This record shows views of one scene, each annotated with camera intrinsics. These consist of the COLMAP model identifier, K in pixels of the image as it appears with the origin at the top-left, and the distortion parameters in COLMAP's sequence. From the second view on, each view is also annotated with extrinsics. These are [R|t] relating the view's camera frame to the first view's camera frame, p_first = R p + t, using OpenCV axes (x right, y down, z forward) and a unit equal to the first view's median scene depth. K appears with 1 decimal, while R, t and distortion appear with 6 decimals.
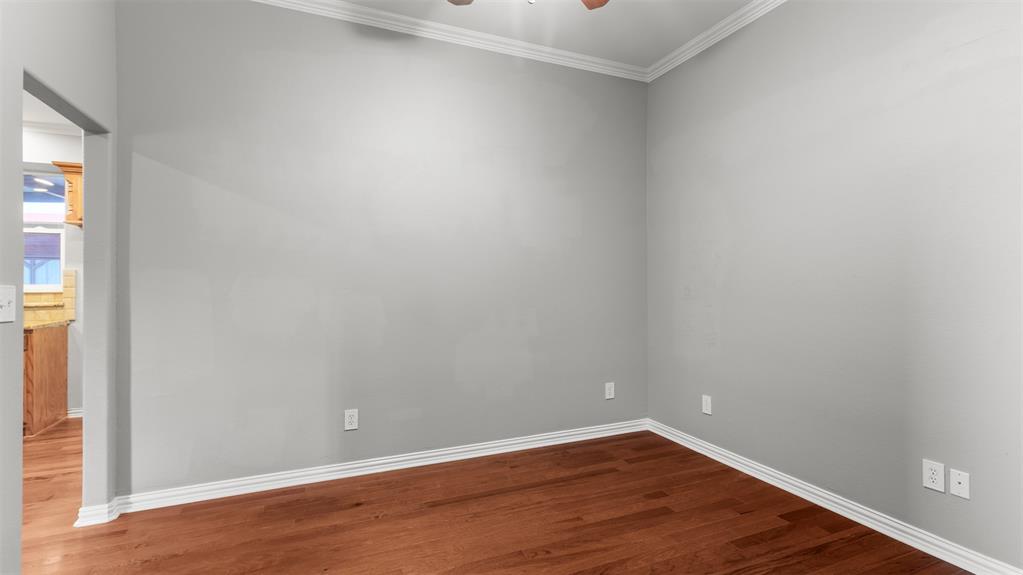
lens RADIAL K [[476.1, 0, 517.2], [0, 476.1, 277.1], [0, 0, 1]] dist [0.003213, 0.000761]
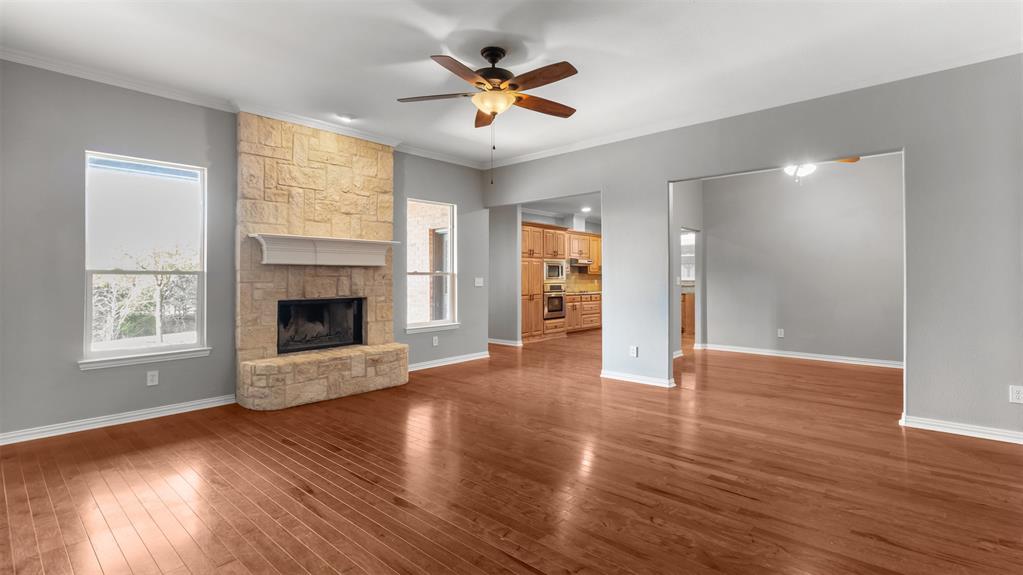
lens RADIAL K [[476.1, 0, 517.2], [0, 476.1, 277.1], [0, 0, 1]] dist [0.003213, 0.000761]
pose [[0.415482, 0.003655, -0.909594, 0.924814], [0.008028, 0.999938, 0.007685, -0.011960], [0.909566, -0.010495, 0.415427, -0.872294]]
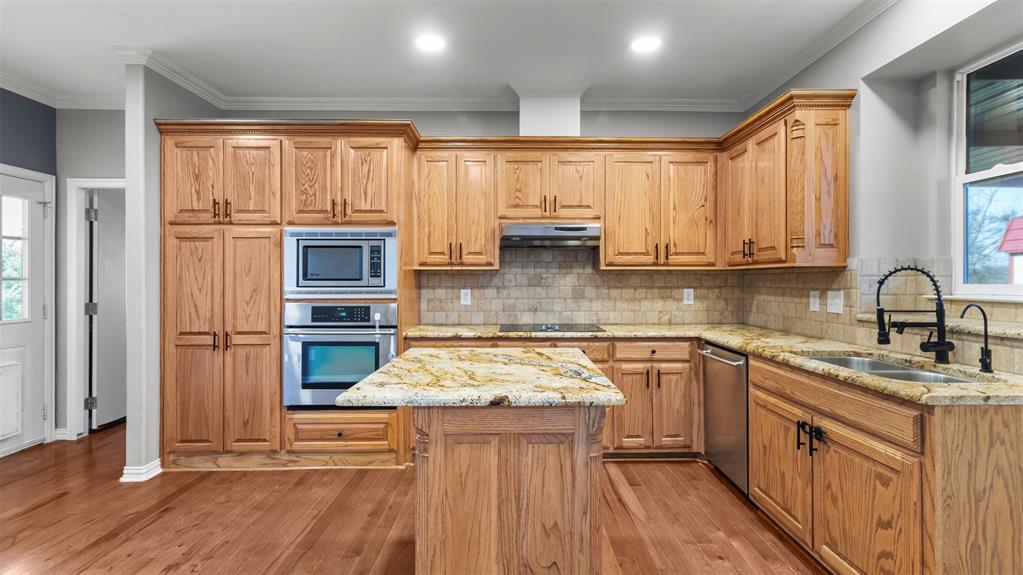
lens RADIAL K [[476.1, 0, 517.2], [0, 476.1, 277.1], [0, 0, 1]] dist [0.003213, 0.000761]
pose [[-0.392642, -0.000833, -0.919691, -0.479675], [0.010037, 0.999936, -0.005190, 0.007181], [0.919637, -0.011269, -0.392609, 0.758195]]
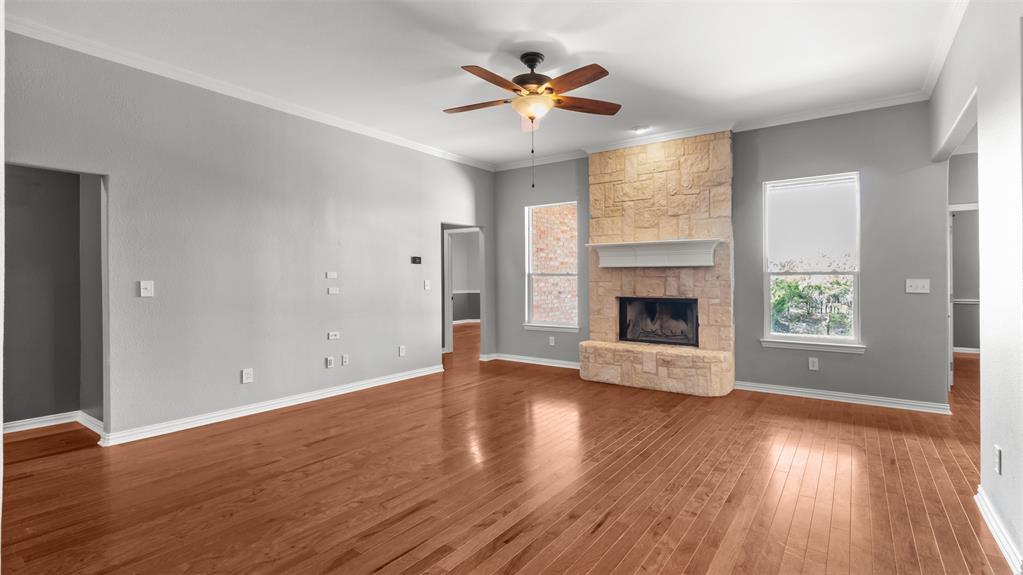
lens RADIAL K [[476.1, 0, 517.2], [0, 476.1, 277.1], [0, 0, 1]] dist [0.003213, 0.000761]
pose [[-0.858846, 0.003527, -0.512222, 0.607021], [0.008362, 0.999940, -0.007135, -0.001364], [0.512166, -0.010411, -0.858823, 0.163729]]
